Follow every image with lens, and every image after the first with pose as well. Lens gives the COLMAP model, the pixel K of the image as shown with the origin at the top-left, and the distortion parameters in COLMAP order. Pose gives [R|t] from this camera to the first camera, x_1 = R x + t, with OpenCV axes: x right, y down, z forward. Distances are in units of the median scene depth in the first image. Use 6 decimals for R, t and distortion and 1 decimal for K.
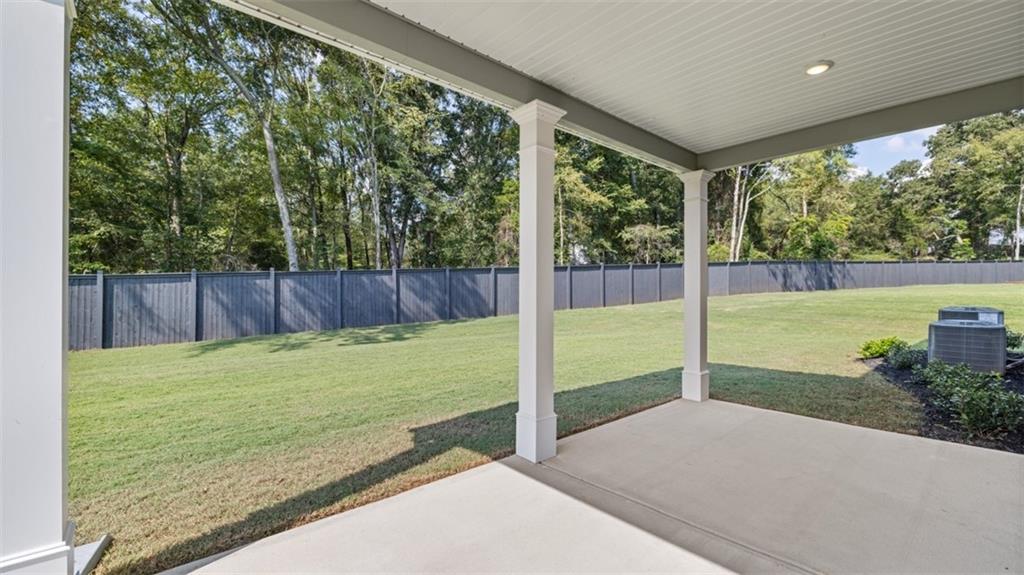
lens RADIAL K [[431.6, 0, 506.0], [0, 431.6, 291.3], [0, 0, 1]] dist [0.000083, 0.000060]
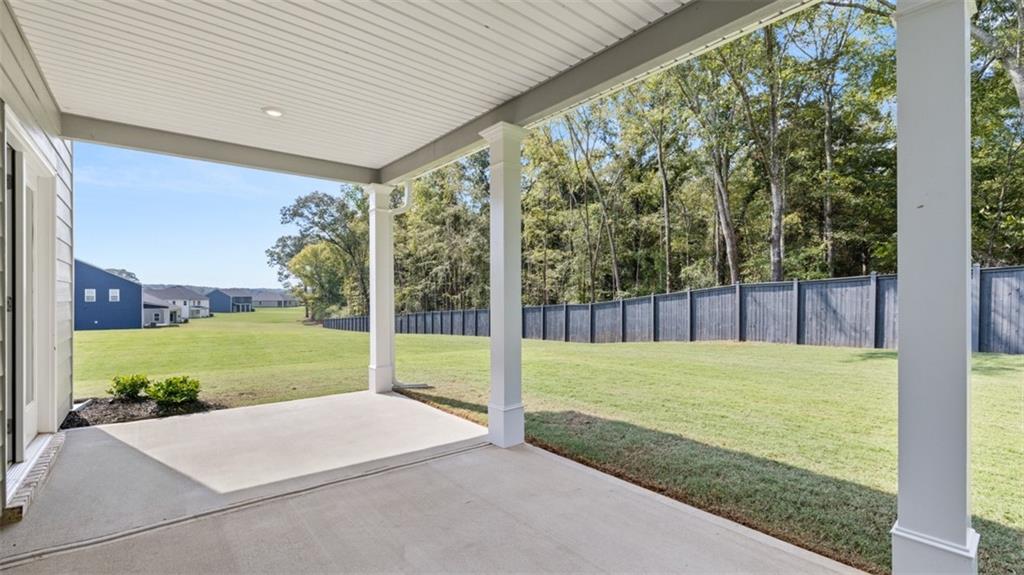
lens RADIAL K [[431.6, 0, 506.0], [0, 431.6, 291.3], [0, 0, 1]] dist [0.000083, 0.000060]
pose [[-0.051249, -0.014561, -0.998580, 0.260515], [0.004389, 0.999881, -0.014805, 0.002253], [0.998676, -0.005141, -0.051179, 0.236474]]
